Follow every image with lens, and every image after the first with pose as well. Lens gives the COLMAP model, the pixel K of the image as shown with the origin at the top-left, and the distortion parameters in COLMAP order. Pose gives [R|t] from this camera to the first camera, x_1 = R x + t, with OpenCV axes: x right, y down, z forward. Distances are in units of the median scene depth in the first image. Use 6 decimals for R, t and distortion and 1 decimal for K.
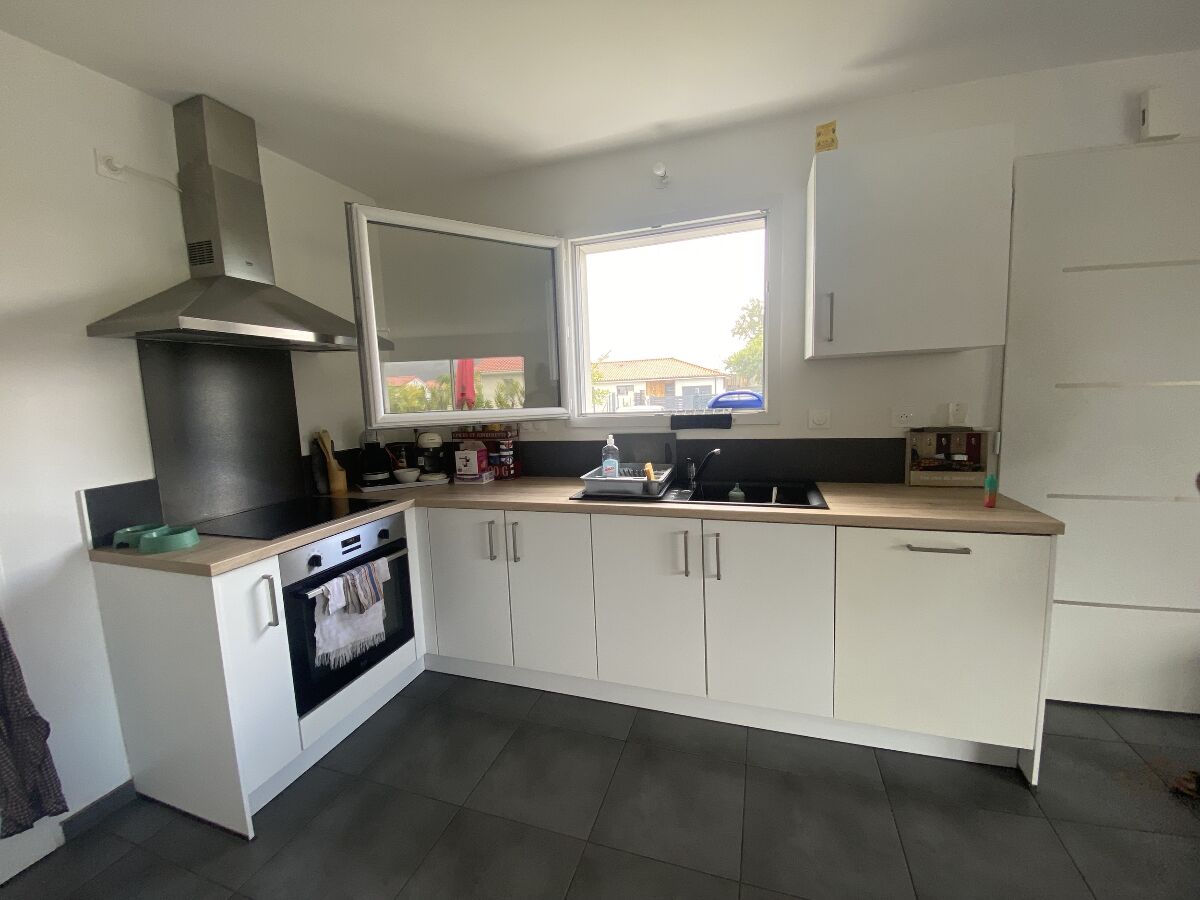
lens RADIAL K [[481.3, 0, 599.2], [0, 481.3, 453.7], [0, 0, 1]] dist [0.033537, -0.024671]
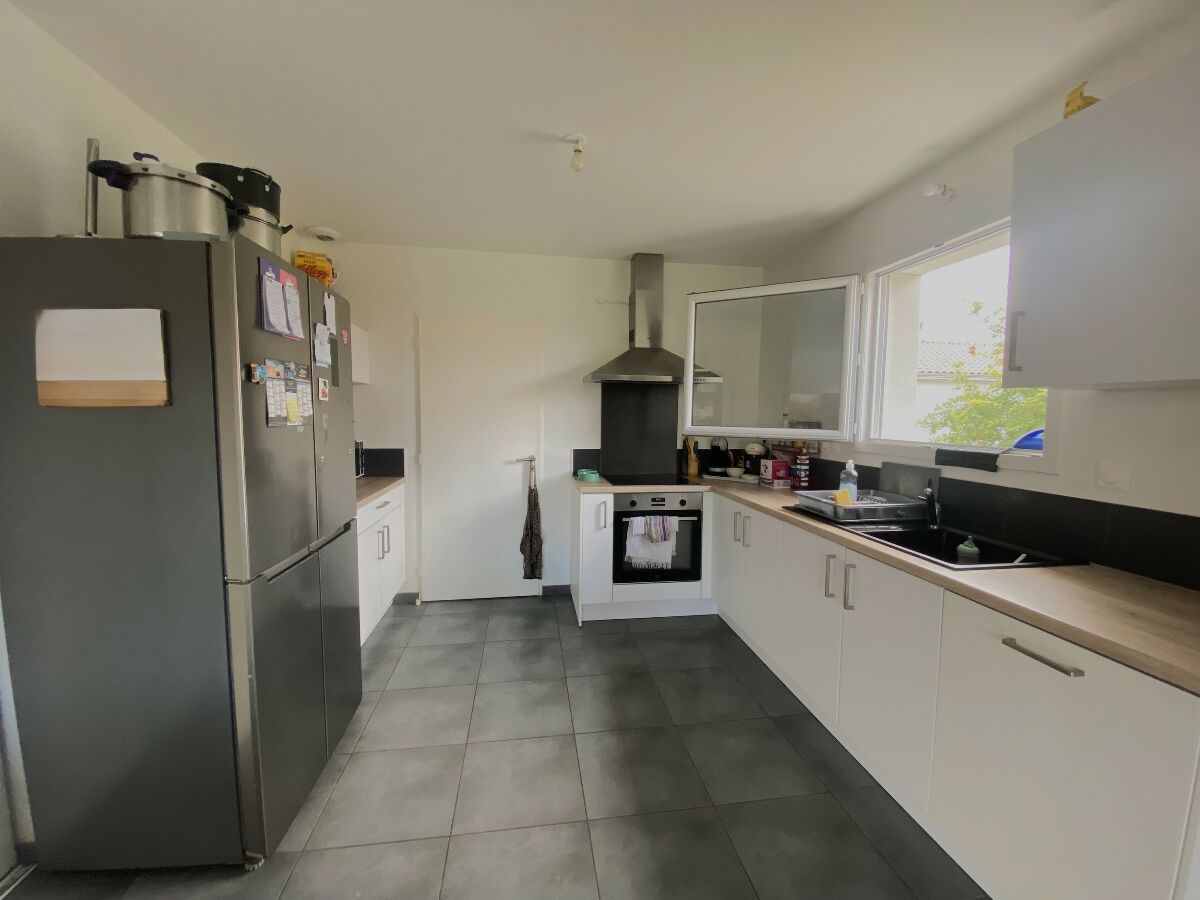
lens RADIAL K [[481.3, 0, 599.2], [0, 481.3, 453.7], [0, 0, 1]] dist [0.033537, -0.024671]
pose [[0.450951, 0.116479, -0.884916, 0.698329], [-0.139558, 0.988455, 0.058989, -0.038084], [0.881571, 0.096896, 0.462000, 0.035480]]
